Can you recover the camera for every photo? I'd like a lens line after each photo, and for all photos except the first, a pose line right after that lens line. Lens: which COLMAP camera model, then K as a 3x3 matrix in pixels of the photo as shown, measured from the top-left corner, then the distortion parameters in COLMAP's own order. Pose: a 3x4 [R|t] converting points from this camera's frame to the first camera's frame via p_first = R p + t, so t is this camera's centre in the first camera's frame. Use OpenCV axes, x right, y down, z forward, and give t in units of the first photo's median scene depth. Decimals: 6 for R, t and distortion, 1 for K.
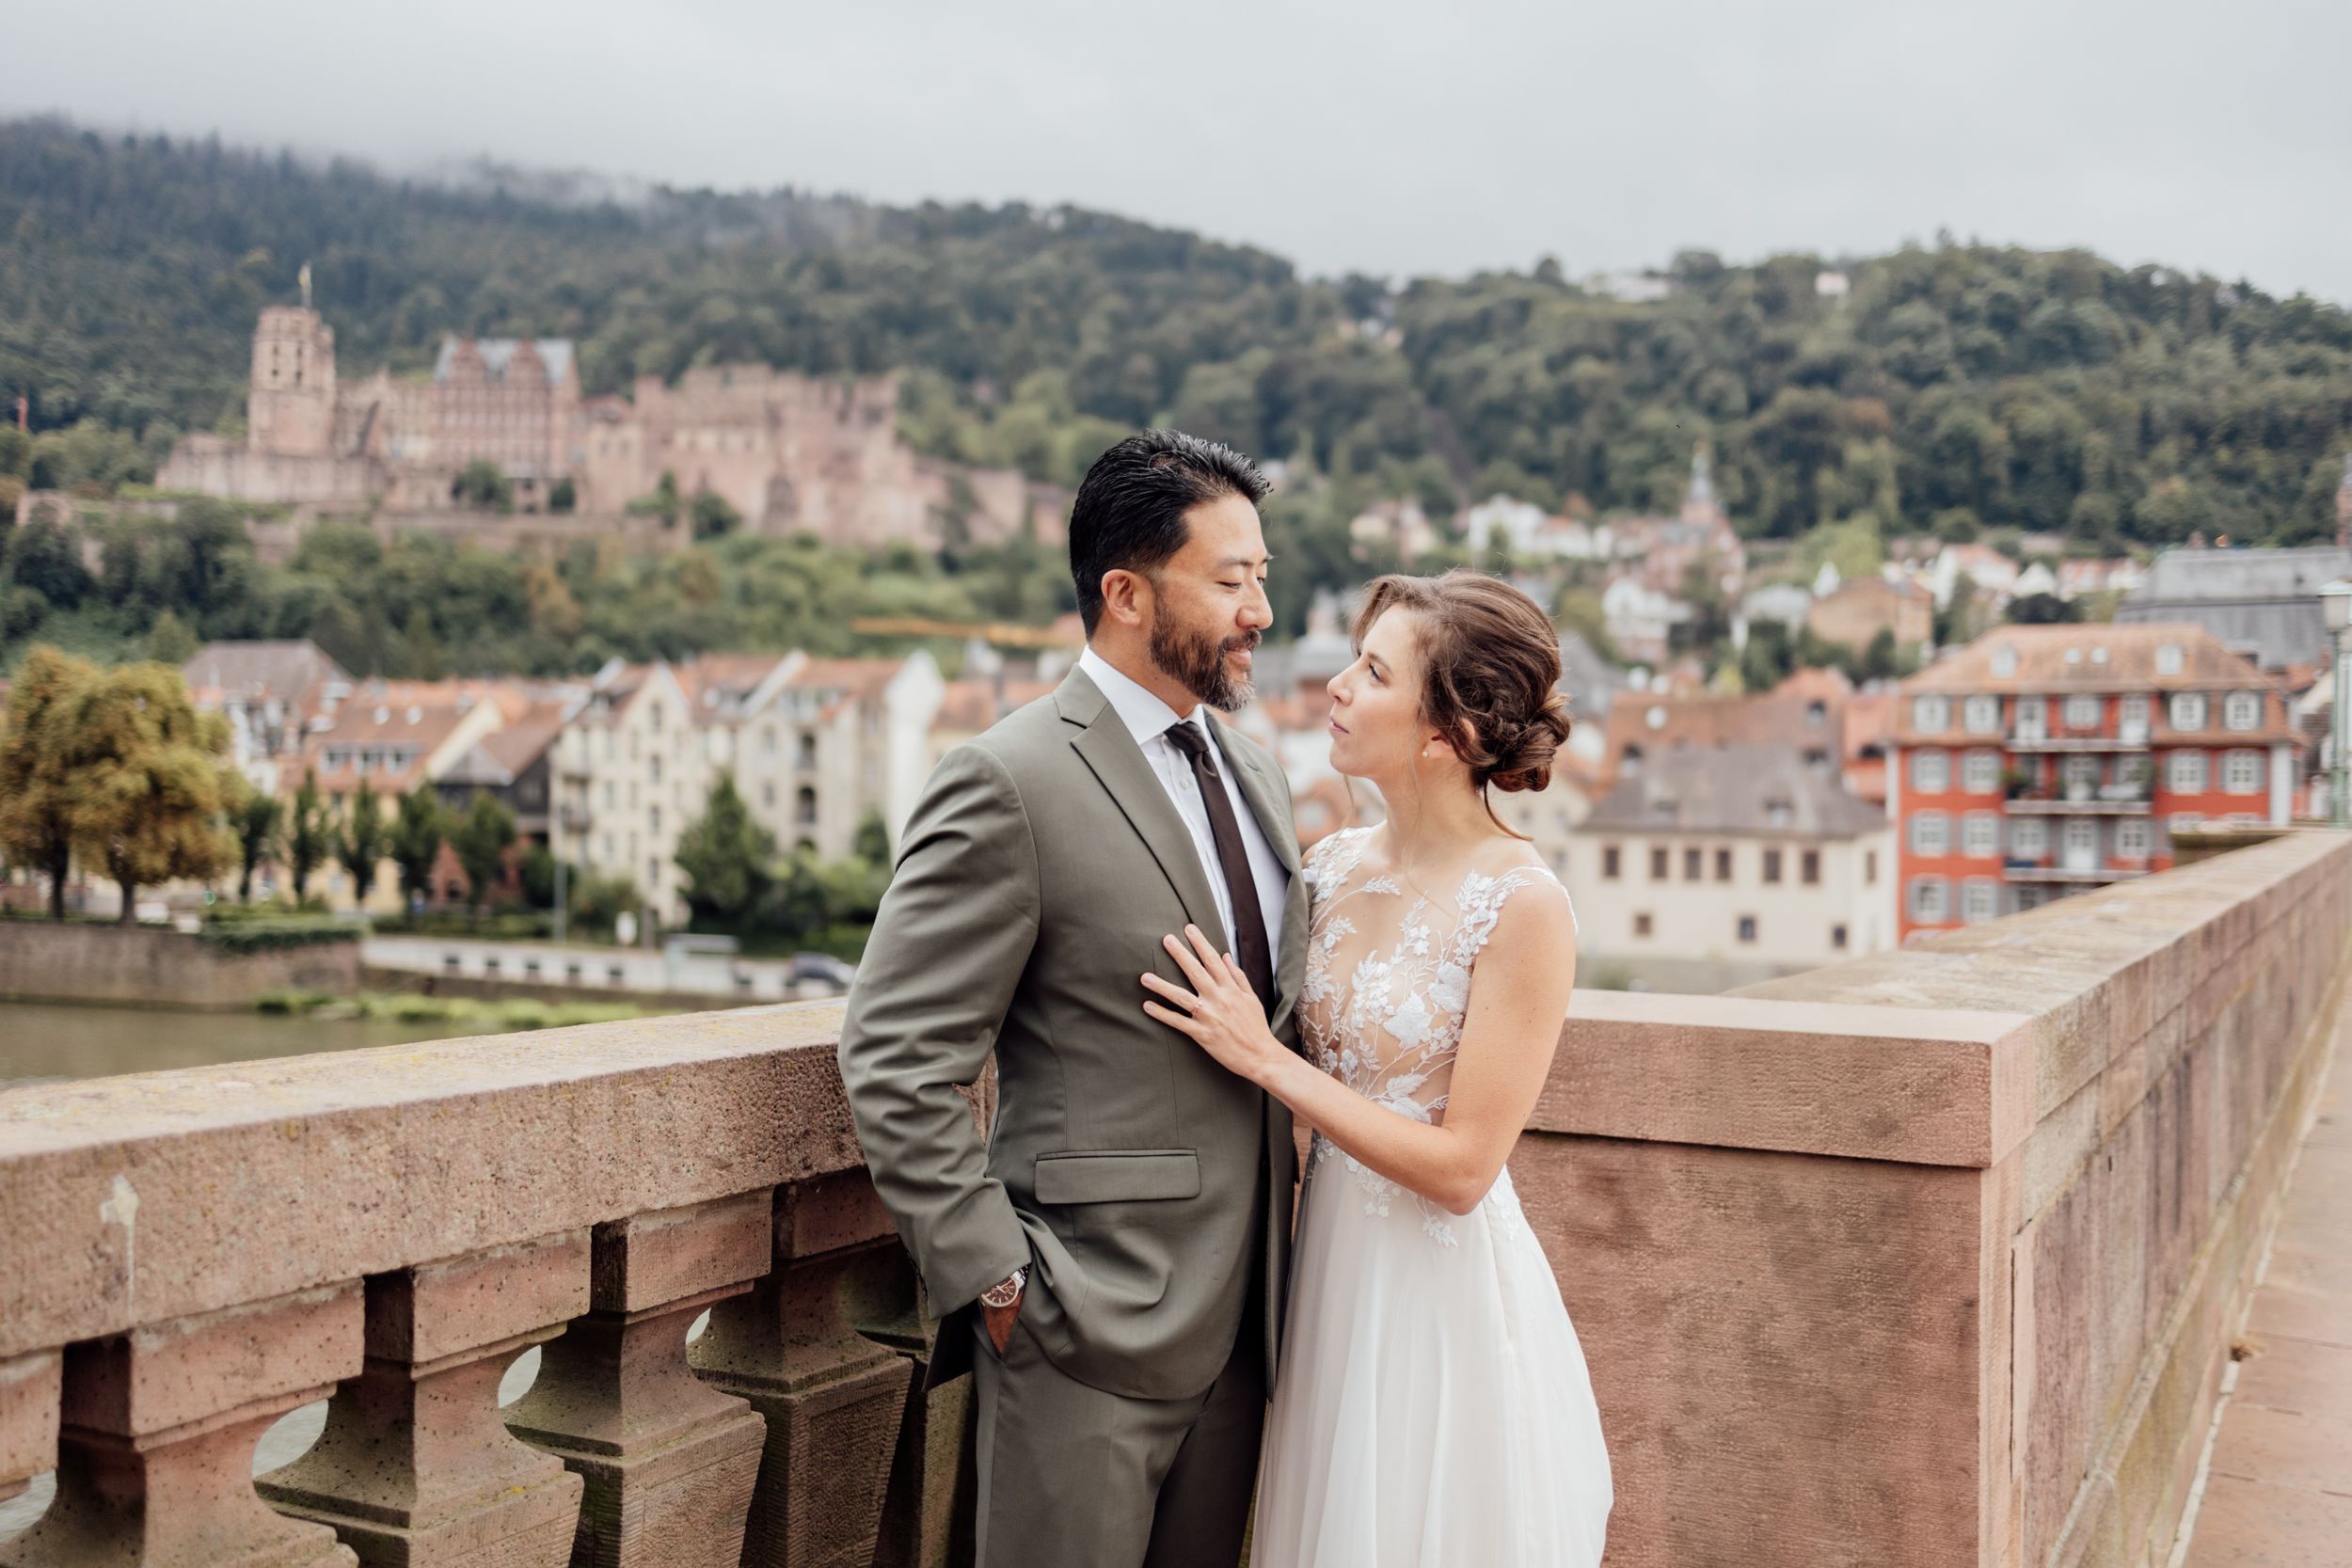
lens RADIAL K [[2379.2, 0, 1177.1], [0, 2379.2, 795.7], [0, 0, 1]] dist [0.024981, 0.009714]
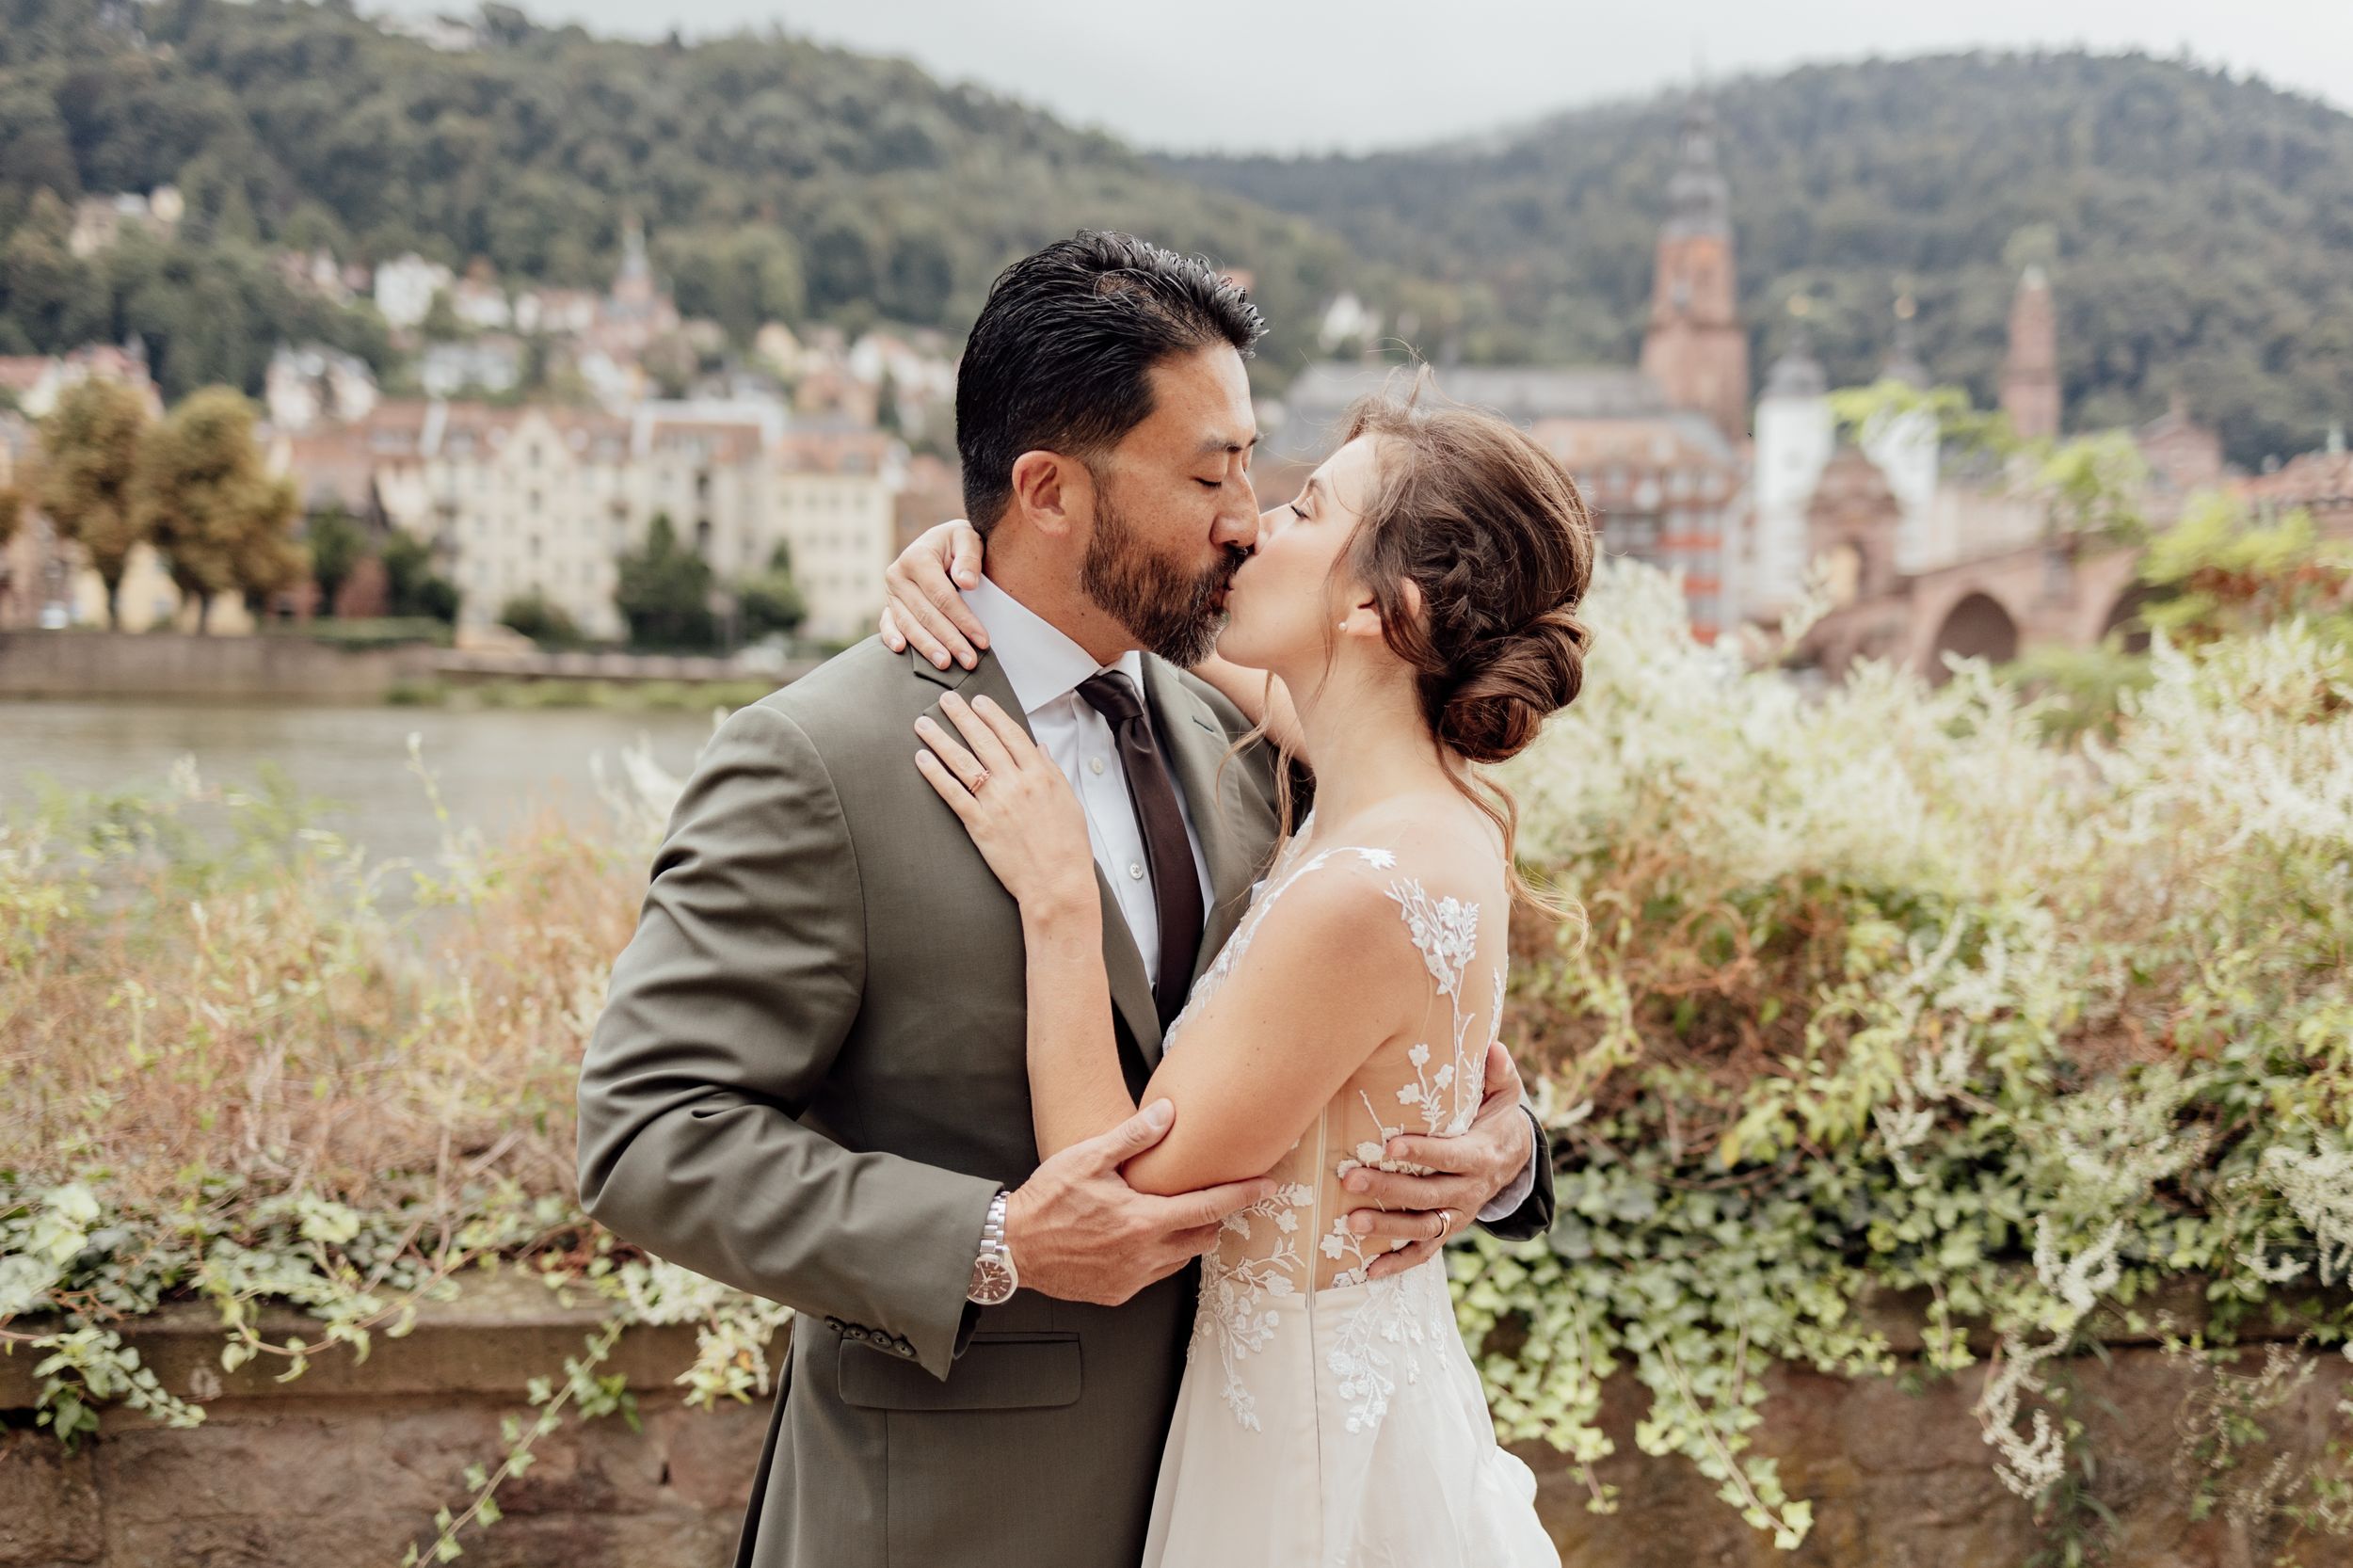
lens RADIAL K [[2533.3, 0, 1170.1], [0, 2533.3, 846.3], [0, 0, 1]] dist [0.033936, -0.038245]
pose [[0.852443, -0.048112, 0.520602, -0.142719], [-0.004480, 0.995048, 0.099294, 0.007297], [-0.522801, -0.086975, 0.848006, -0.046960]]
